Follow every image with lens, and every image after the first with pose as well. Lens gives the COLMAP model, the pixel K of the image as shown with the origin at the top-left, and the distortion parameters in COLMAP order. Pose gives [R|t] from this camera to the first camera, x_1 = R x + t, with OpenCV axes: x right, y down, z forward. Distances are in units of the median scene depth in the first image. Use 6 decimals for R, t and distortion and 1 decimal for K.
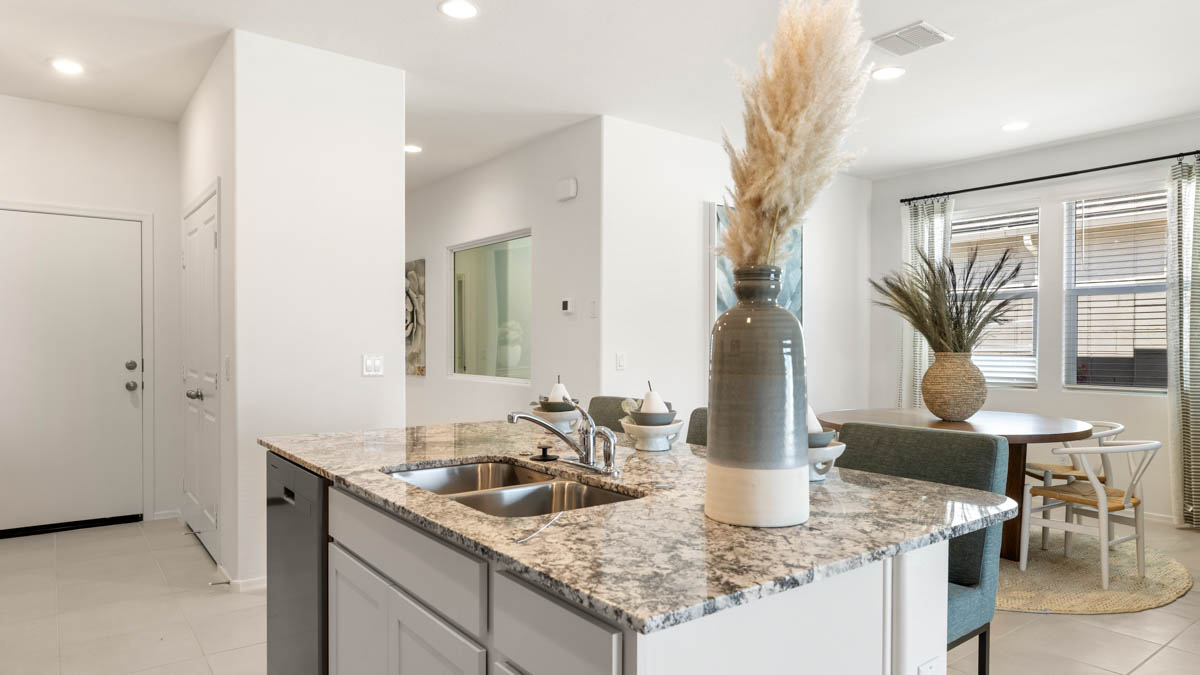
lens RADIAL K [[725.0, 0, 600.9], [0, 725.0, 342.4], [0, 0, 1]] dist [-0.001219, -0.000829]
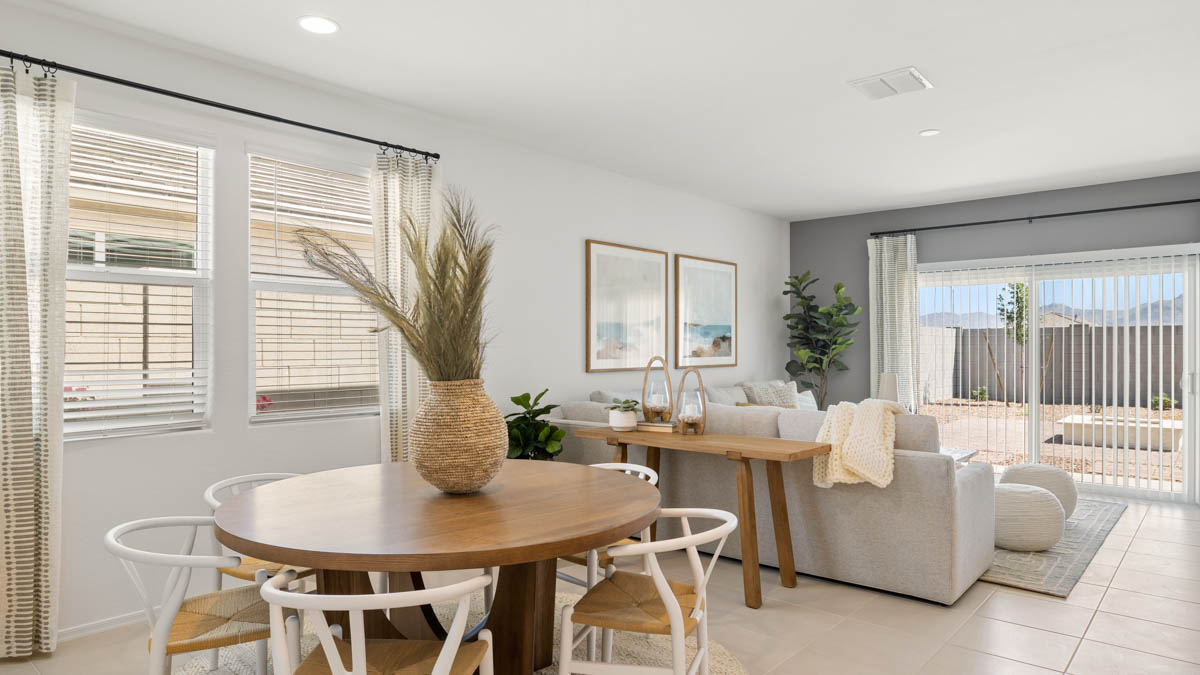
lens RADIAL K [[725.0, 0, 600.6], [0, 725.0, 341.0], [0, 0, 1]] dist [-0.001219, -0.000829]
pose [[-0.205857, 0.002866, 0.978578, -0.100051], [-0.005166, 0.999979, -0.004016, -0.013033], [-0.978568, -0.005882, -0.205838, 0.768460]]
